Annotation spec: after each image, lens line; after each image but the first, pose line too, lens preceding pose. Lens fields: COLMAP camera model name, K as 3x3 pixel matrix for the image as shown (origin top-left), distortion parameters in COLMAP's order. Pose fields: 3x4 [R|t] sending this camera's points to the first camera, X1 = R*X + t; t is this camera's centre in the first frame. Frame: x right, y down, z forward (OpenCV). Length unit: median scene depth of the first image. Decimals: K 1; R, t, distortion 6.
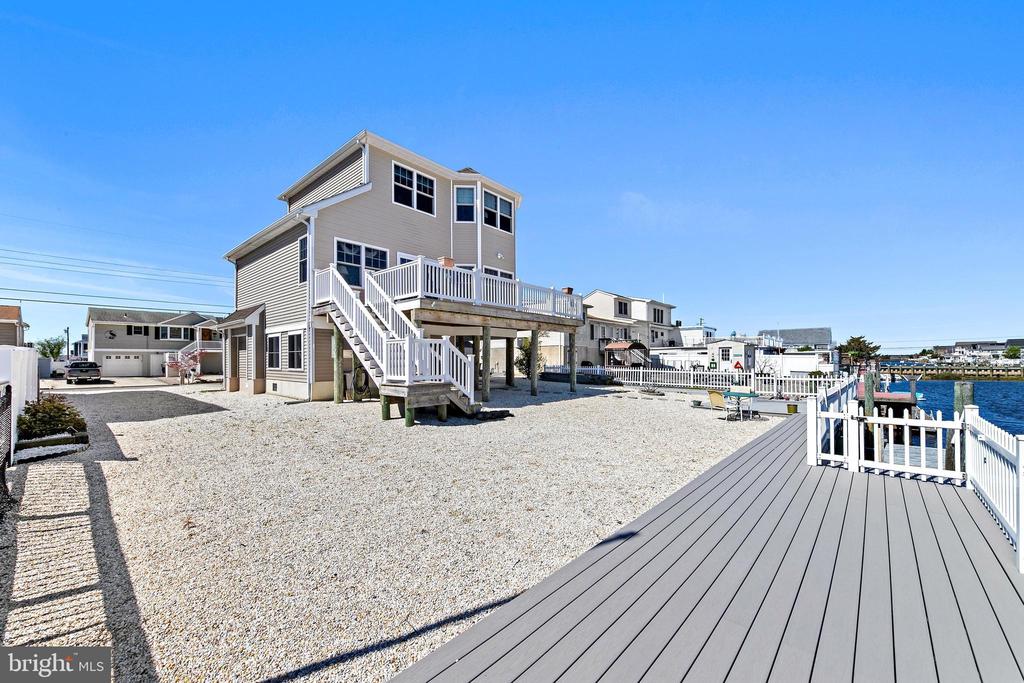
lens RADIAL K [[386.4, 0, 511.3], [0, 386.4, 347.4], [0, 0, 1]] dist [-0.000312, -0.000094]
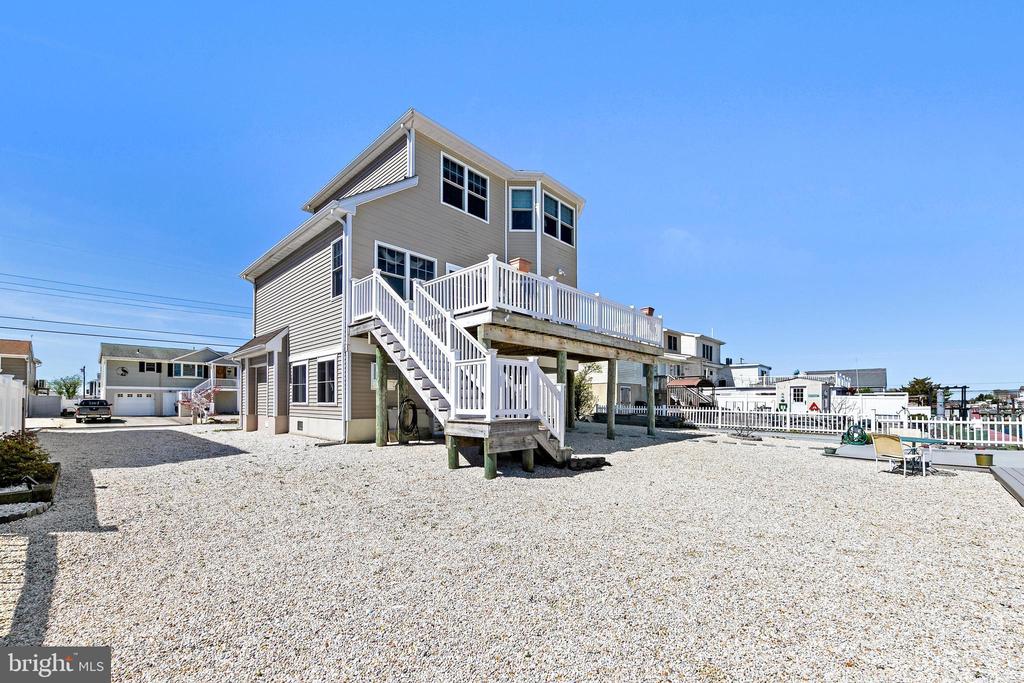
lens RADIAL K [[416.5, 0, 521.8], [0, 416.5, 385.6], [0, 0, 1]] dist [0.000984, -0.000018]
pose [[0.999096, 0.003873, -0.042343, -0.090674], [-0.004088, 0.999979, -0.004983, 0.017443], [0.042323, 0.005152, 0.999091, 0.114912]]
